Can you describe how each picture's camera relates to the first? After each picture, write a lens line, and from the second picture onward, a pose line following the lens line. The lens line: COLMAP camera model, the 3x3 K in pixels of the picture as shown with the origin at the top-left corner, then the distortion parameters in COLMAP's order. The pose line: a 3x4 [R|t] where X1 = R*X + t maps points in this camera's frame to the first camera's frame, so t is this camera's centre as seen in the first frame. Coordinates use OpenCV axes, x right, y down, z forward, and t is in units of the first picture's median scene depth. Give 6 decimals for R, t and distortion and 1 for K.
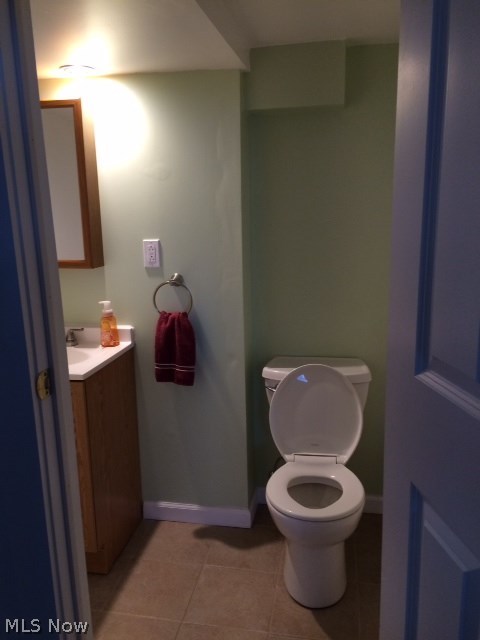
lens RADIAL K [[536.7, 0, 240.0], [0, 536.7, 320.0], [0, 0, 1]] dist [0.088119, -0.120298]
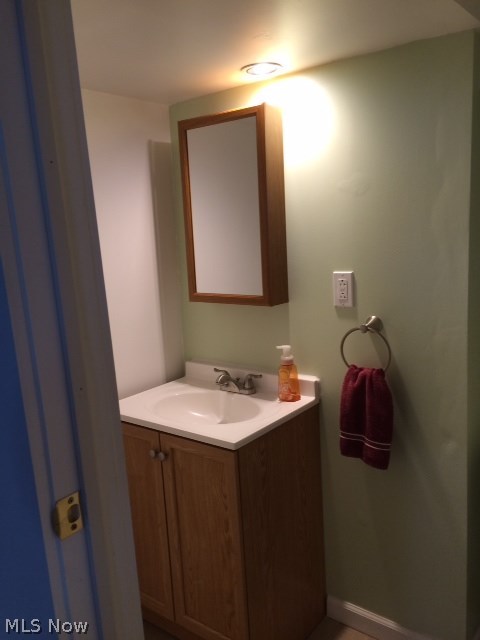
lens RADIAL K [[536.7, 0, 240.0], [0, 536.7, 320.0], [0, 0, 1]] dist [0.088119, -0.120298]
pose [[0.889215, 0.049437, -0.454810, 0.060472], [-0.059748, 0.998179, -0.008316, -0.063680], [0.453571, 0.034569, 0.890549, 0.238701]]
